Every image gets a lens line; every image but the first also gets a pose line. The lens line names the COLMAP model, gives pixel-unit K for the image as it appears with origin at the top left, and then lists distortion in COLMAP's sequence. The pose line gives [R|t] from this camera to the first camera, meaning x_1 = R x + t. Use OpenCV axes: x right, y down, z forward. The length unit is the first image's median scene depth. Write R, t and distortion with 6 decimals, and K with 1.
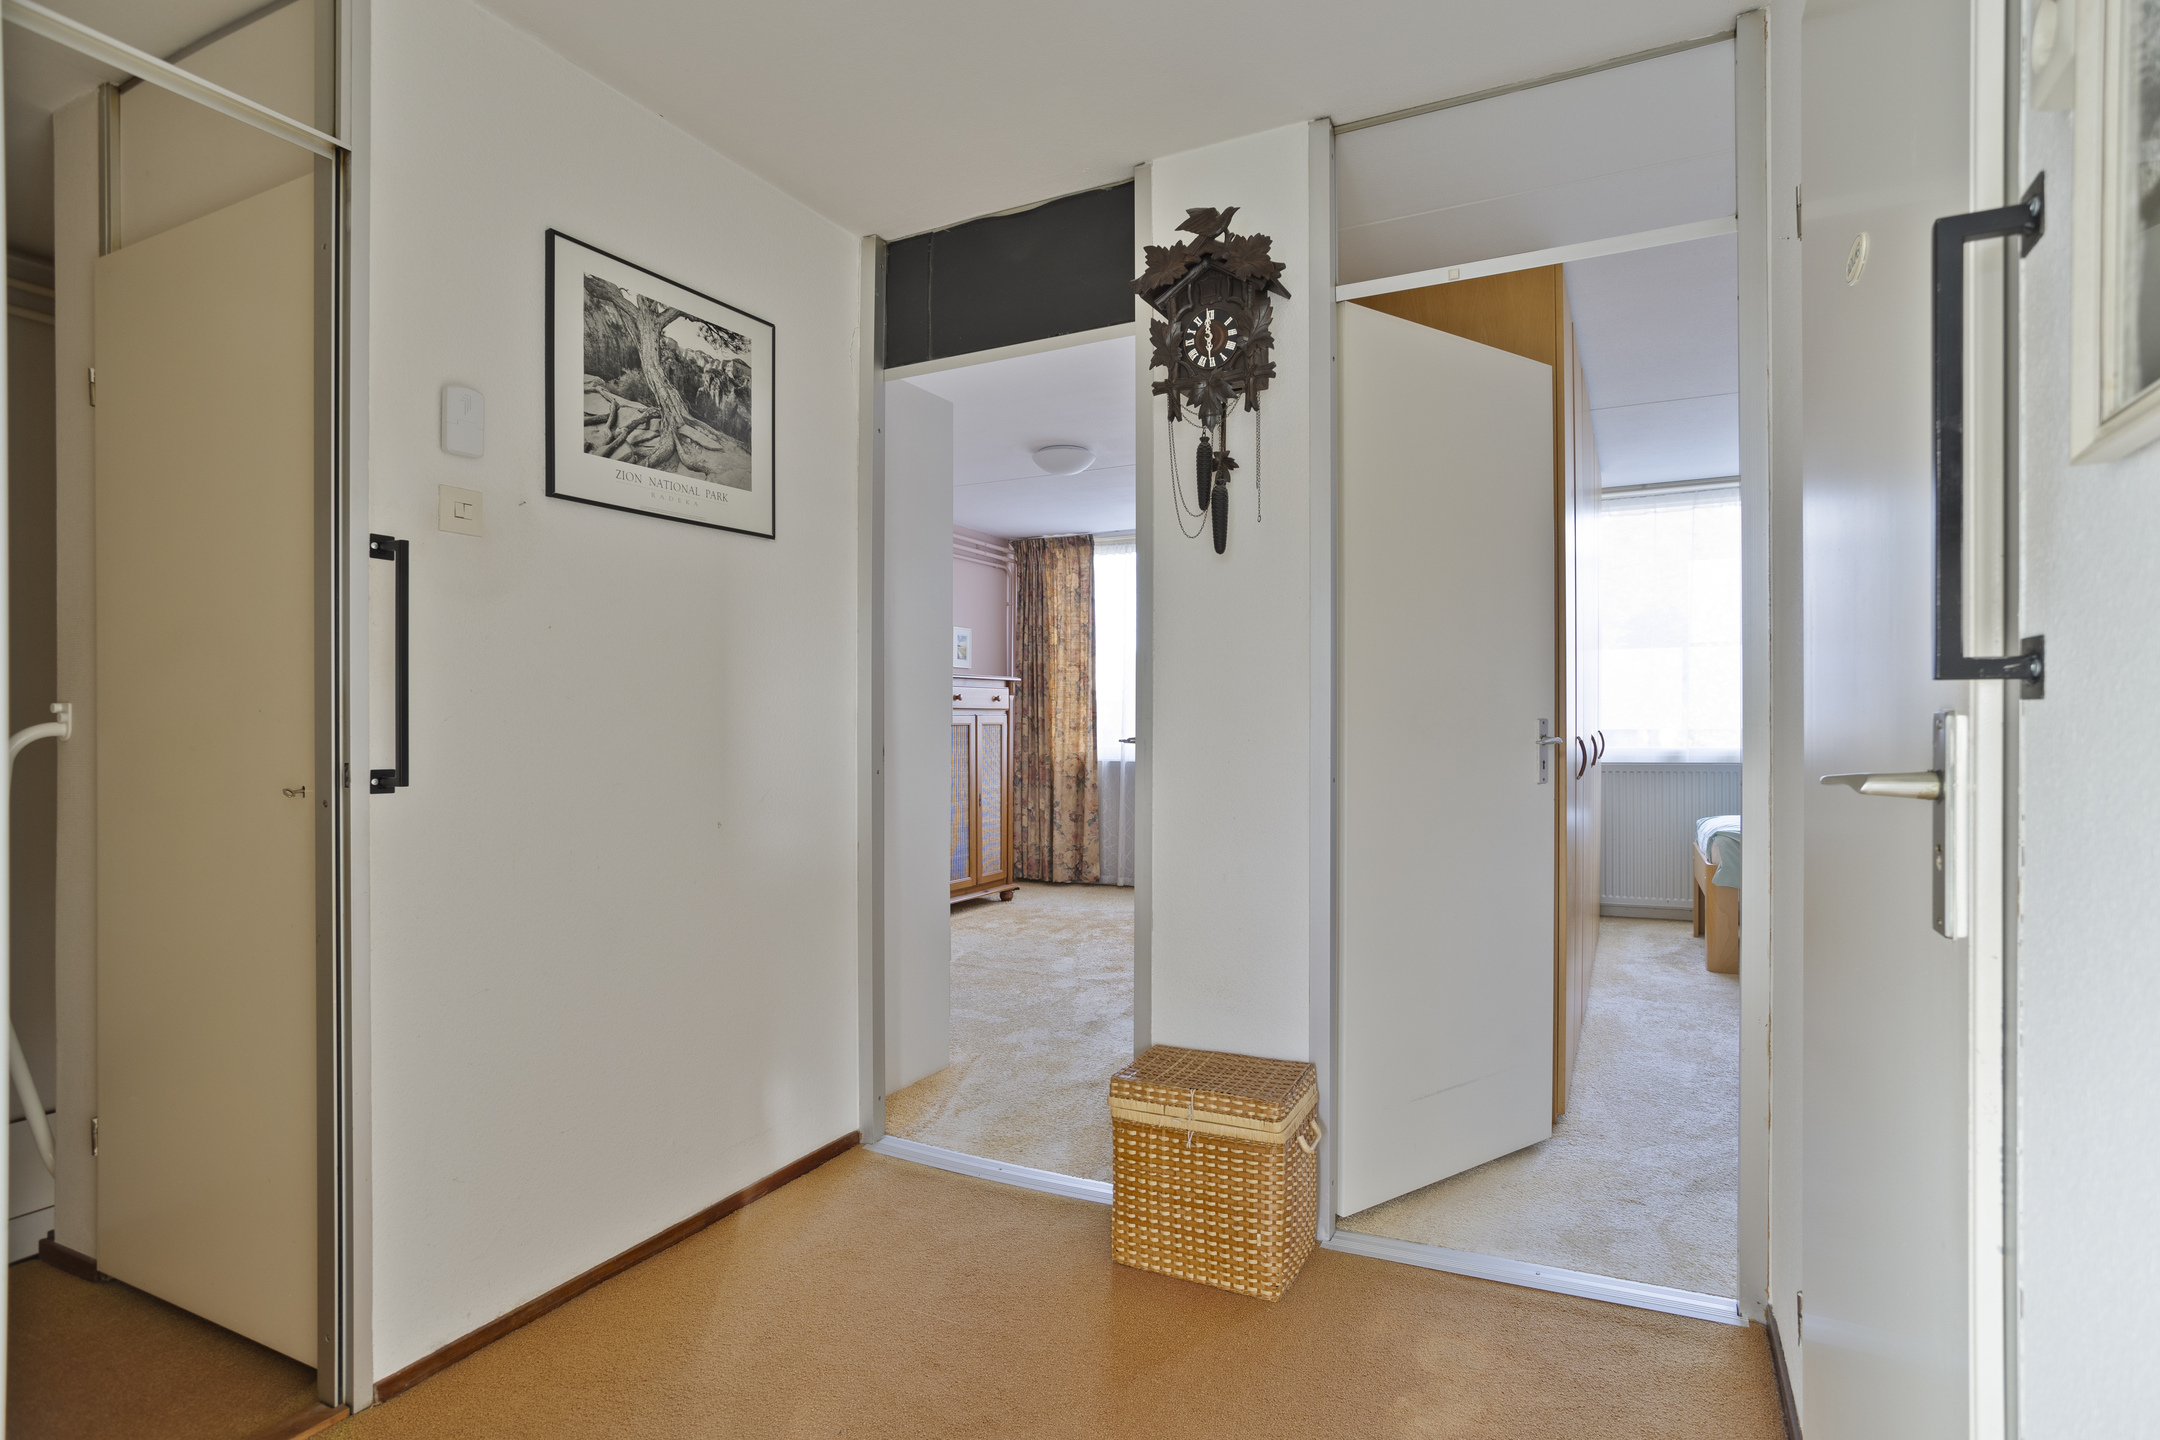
lens RADIAL K [[1106.6, 0, 1090.4], [0, 1106.6, 734.9], [0, 0, 1]] dist [-0.026728, 0.000002]
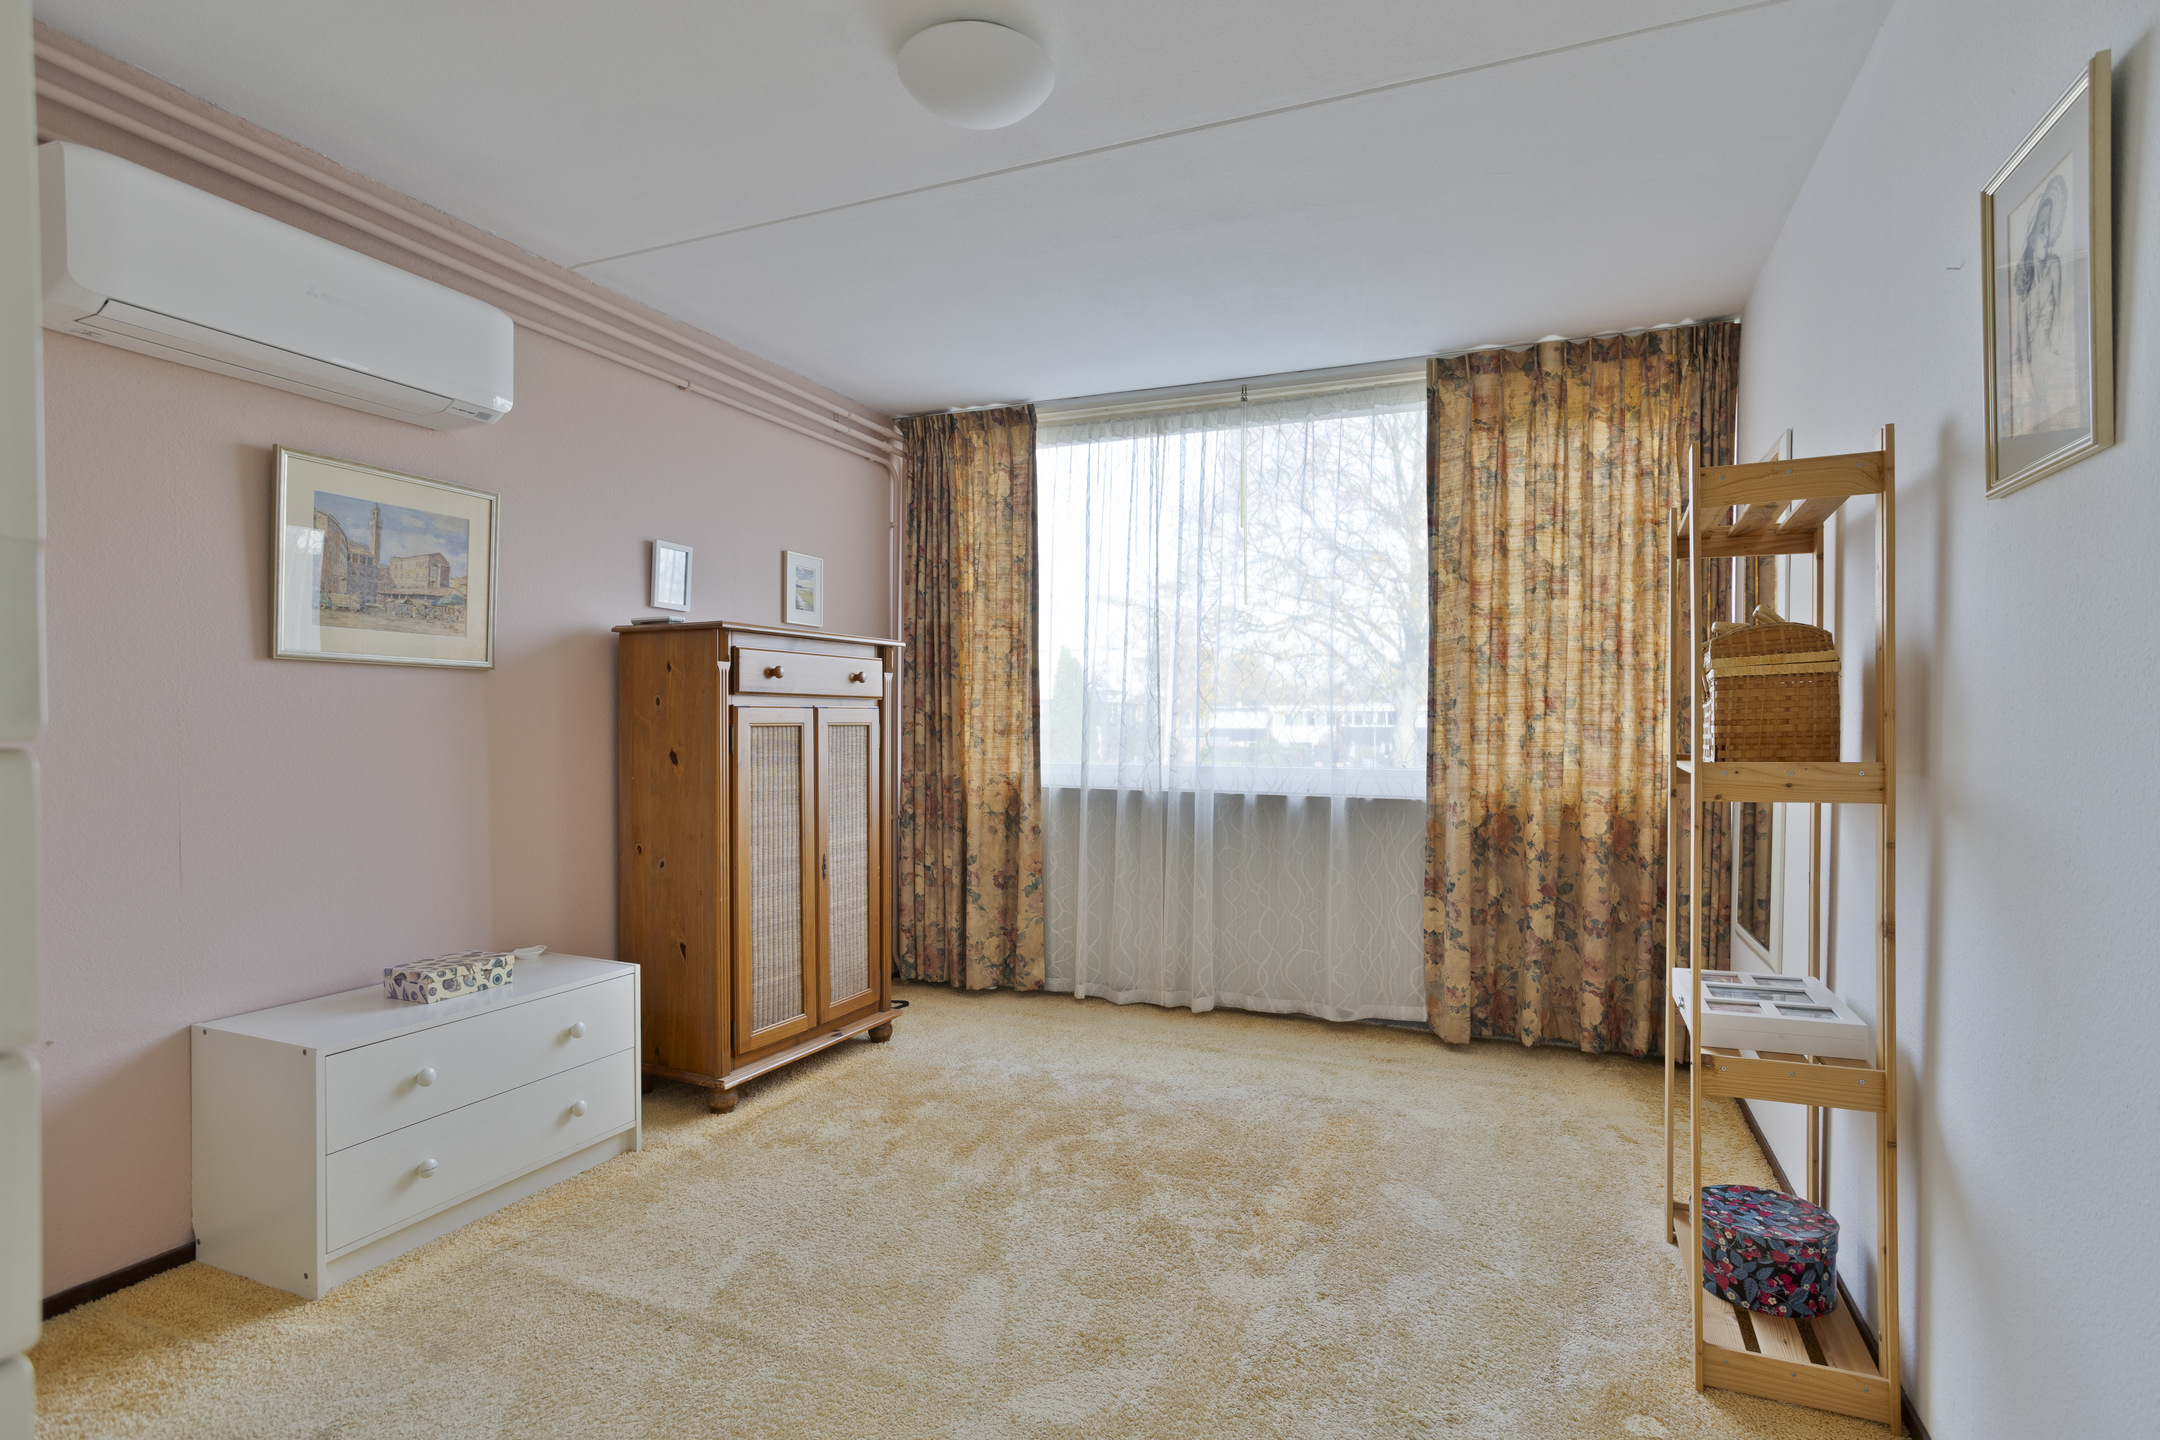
lens RADIAL K [[1064.5, 0, 1091.5], [0, 1064.5, 761.1], [0, 0, 1]] dist [-0.003327, 0.000064]
pose [[0.997613, 0.002508, 0.069009, -0.006151], [-0.004258, 0.999673, 0.025227, -0.004968], [-0.068923, -0.025460, 0.997297, 0.427382]]
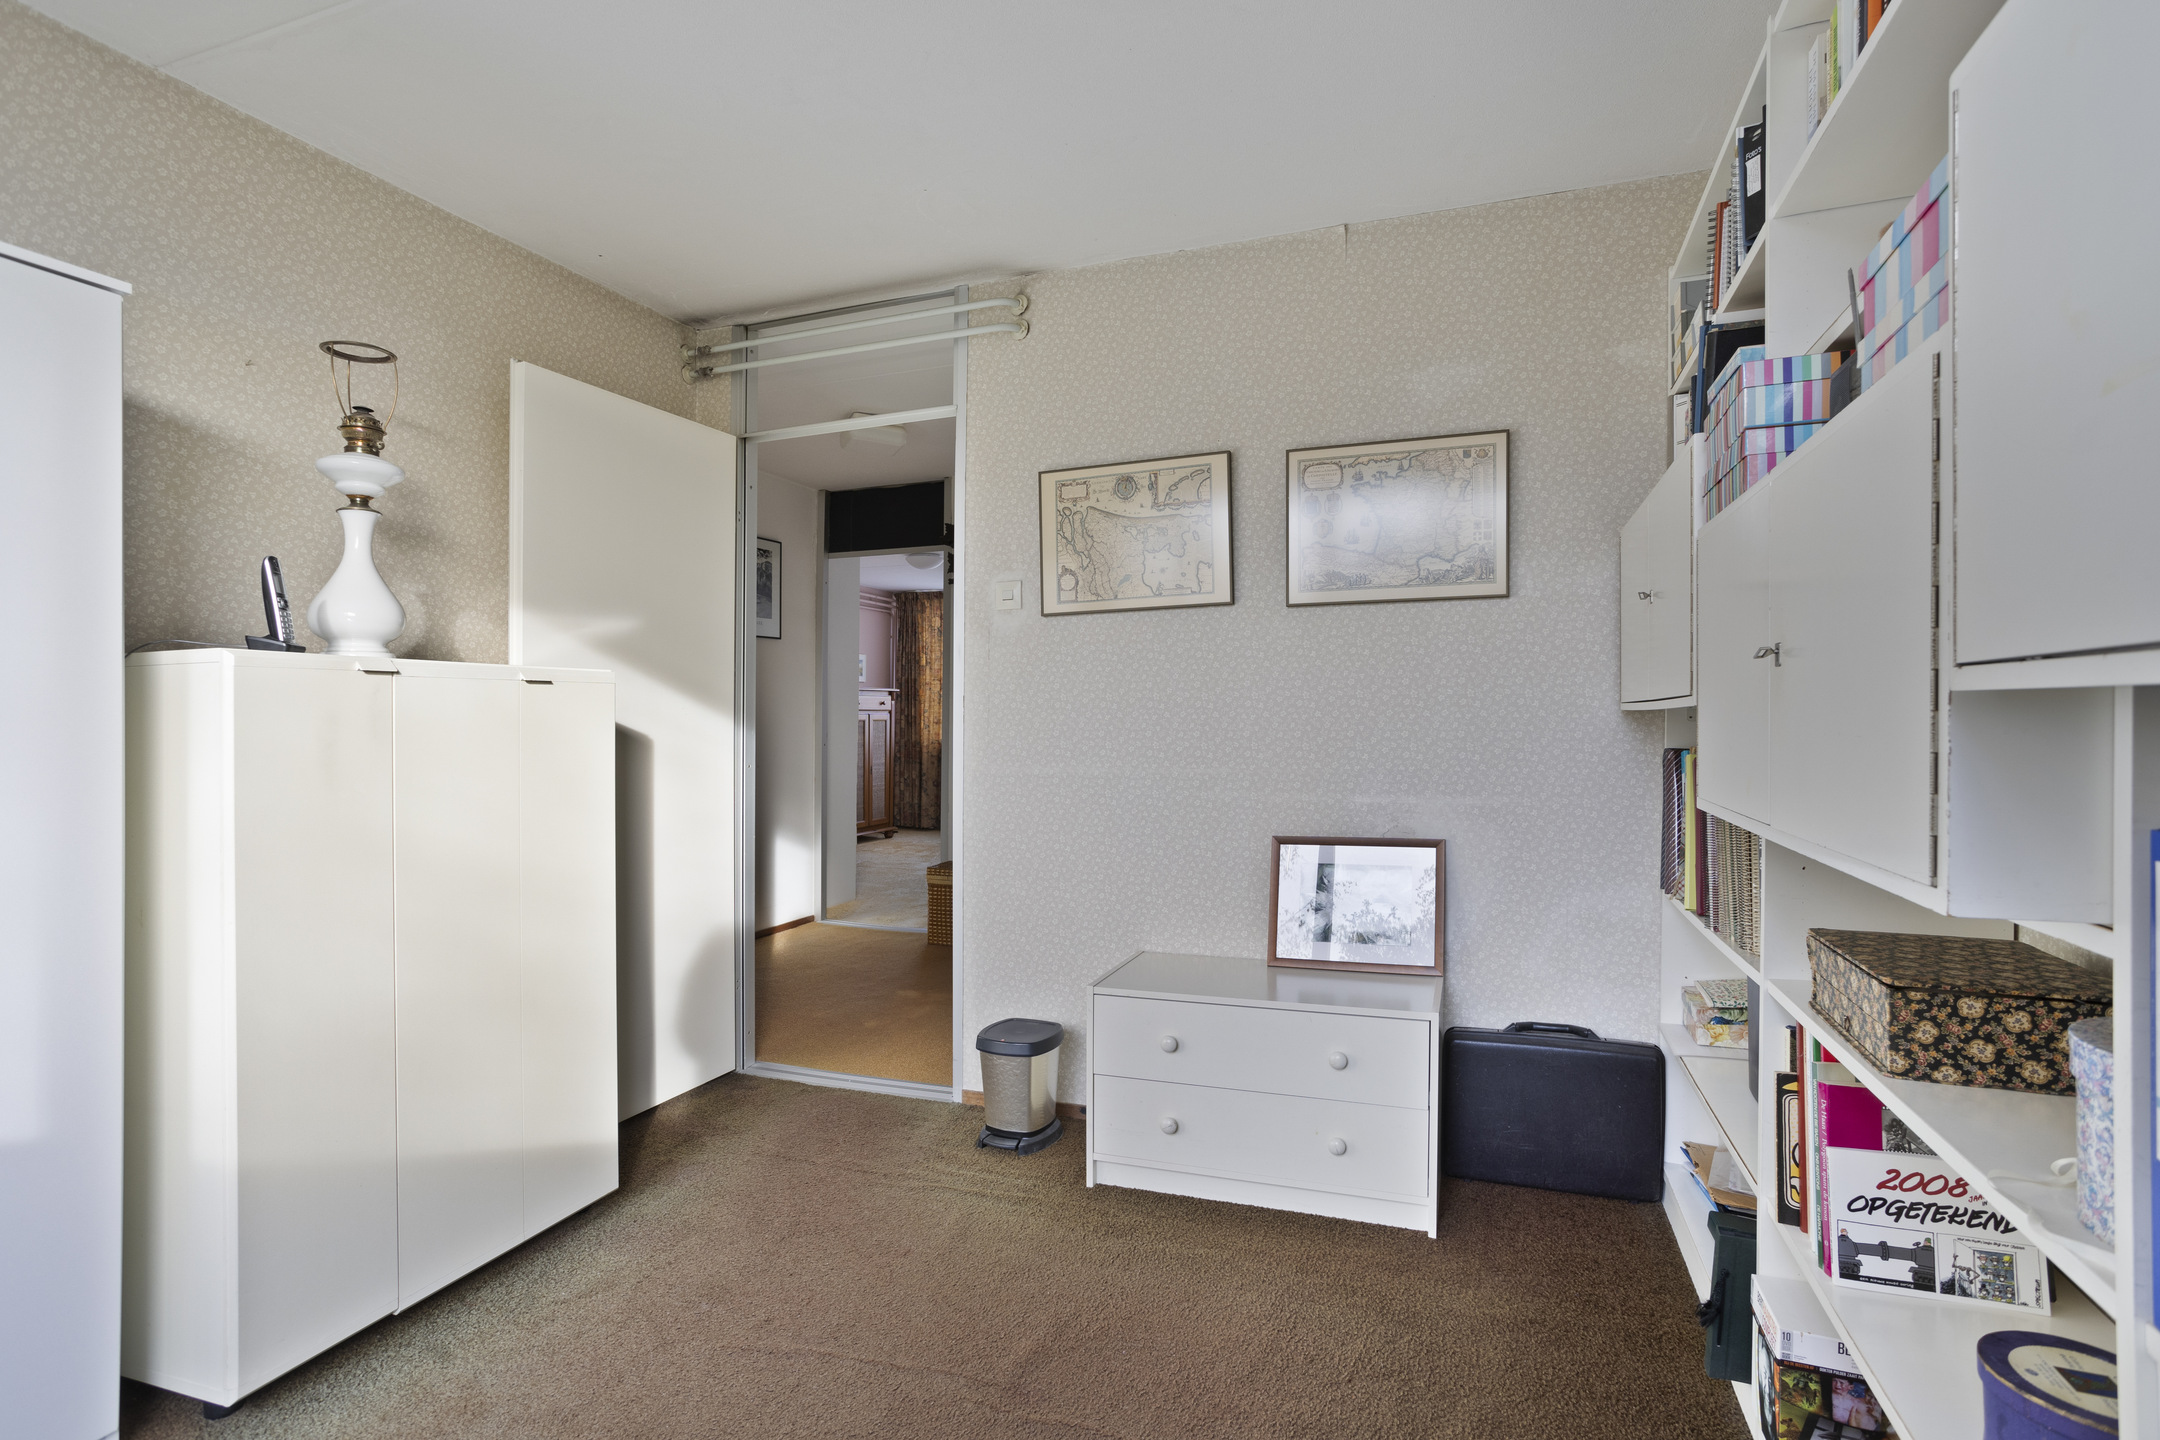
lens RADIAL K [[1064.5, 0, 1084.6], [0, 1064.5, 720.2], [0, 0, 1]] dist [-0.003327, 0.000064]
pose [[0.994923, 0.007538, 0.100356, 0.039243], [-0.006689, 0.999939, -0.008792, 0.001385], [-0.100416, 0.008076, 0.994913, -0.425256]]
